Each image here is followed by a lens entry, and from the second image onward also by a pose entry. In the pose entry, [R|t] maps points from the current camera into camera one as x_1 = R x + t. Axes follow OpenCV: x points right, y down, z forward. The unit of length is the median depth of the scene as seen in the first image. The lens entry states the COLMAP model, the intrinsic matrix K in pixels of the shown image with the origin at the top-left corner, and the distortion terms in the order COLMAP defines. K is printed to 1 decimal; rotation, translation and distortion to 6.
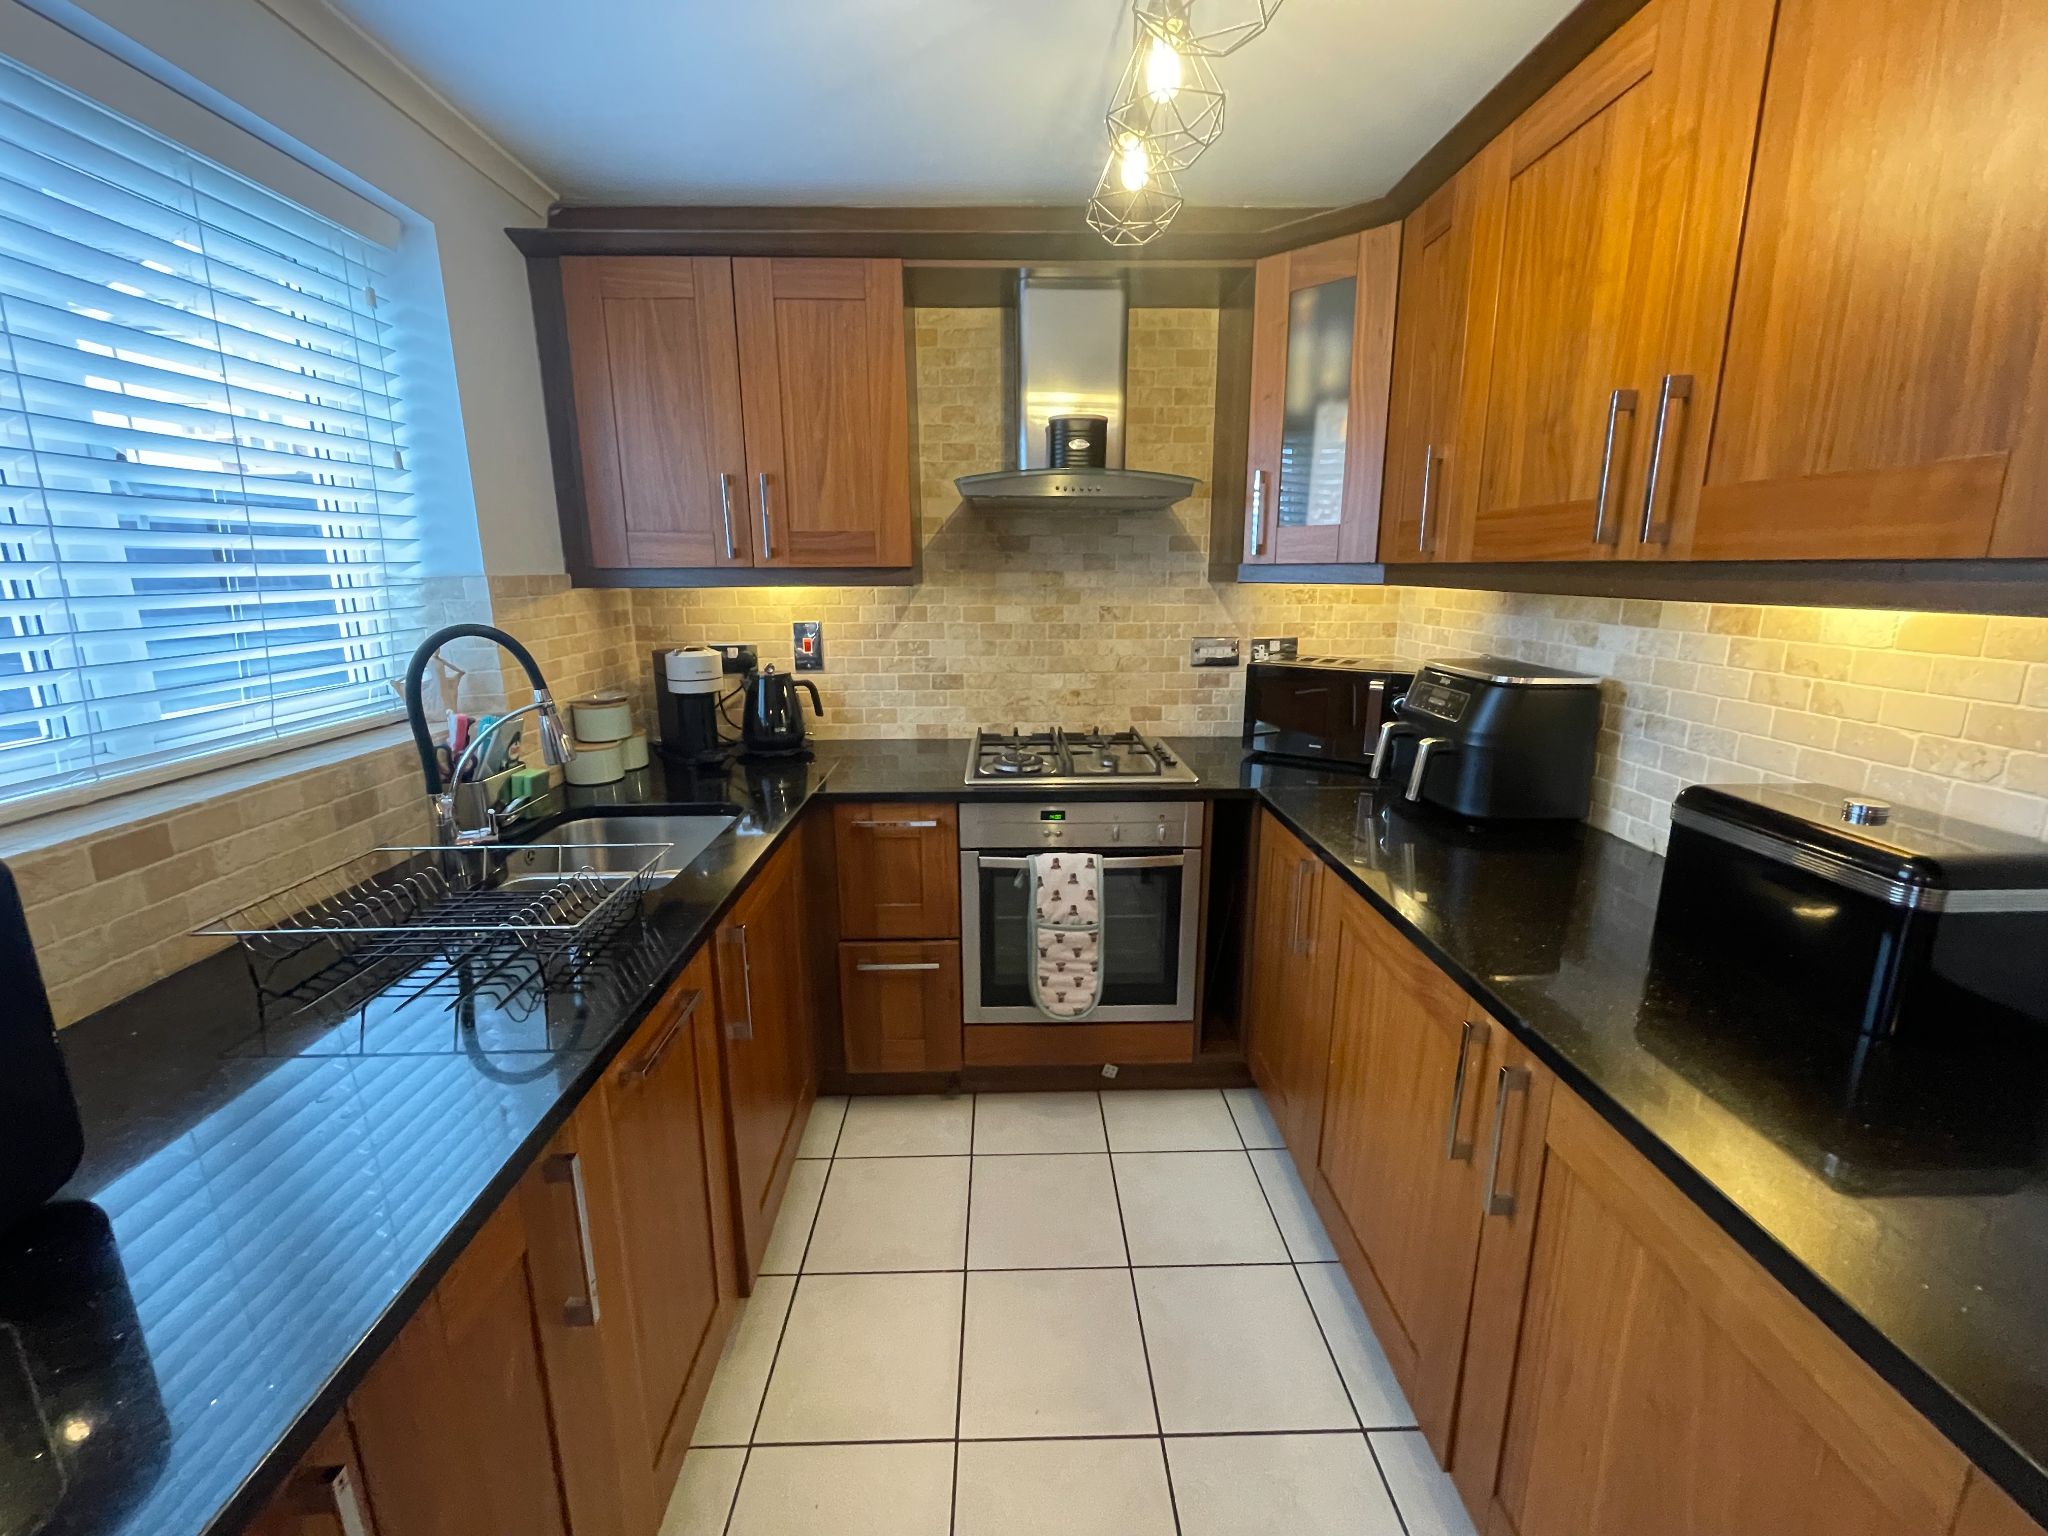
lens RADIAL K [[831.6, 0, 1021.9], [0, 831.6, 754.6], [0, 0, 1]] dist [-0.001580, 0.000118]
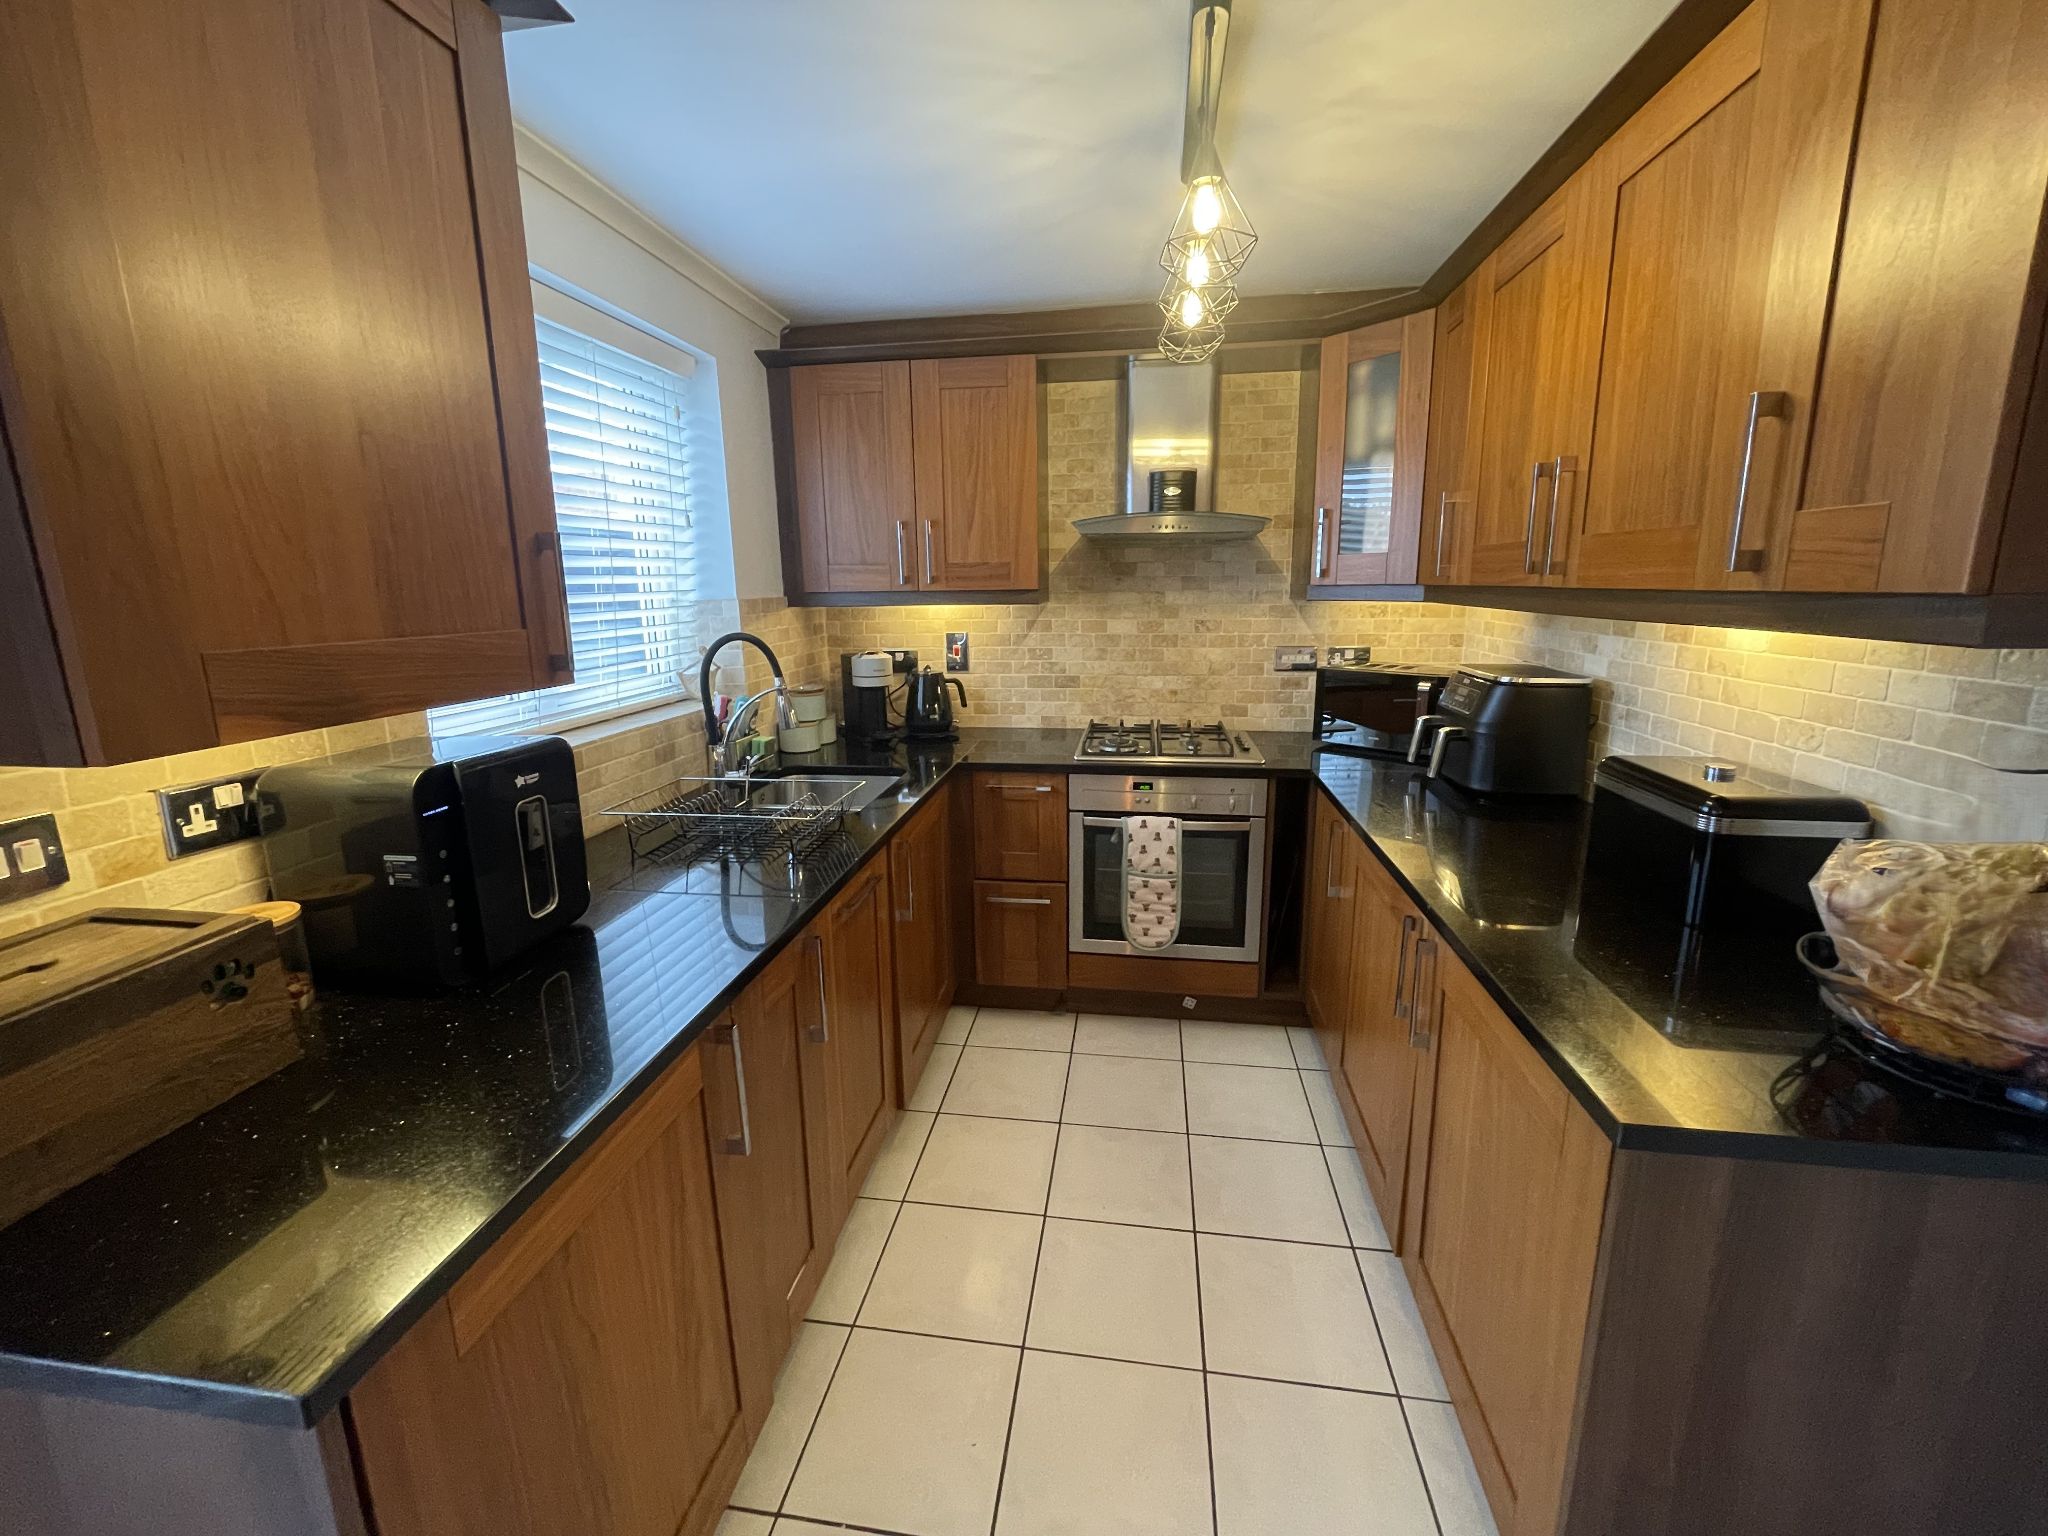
lens RADIAL K [[831.6, 0, 1027.6], [0, 831.6, 758.7], [0, 0, 1]] dist [-0.001580, 0.000118]
pose [[0.986556, 0.025736, -0.161385, 0.069530], [-0.027427, 0.999590, -0.008260, 0.048461], [0.161106, 0.012576, 0.986857, -0.279516]]
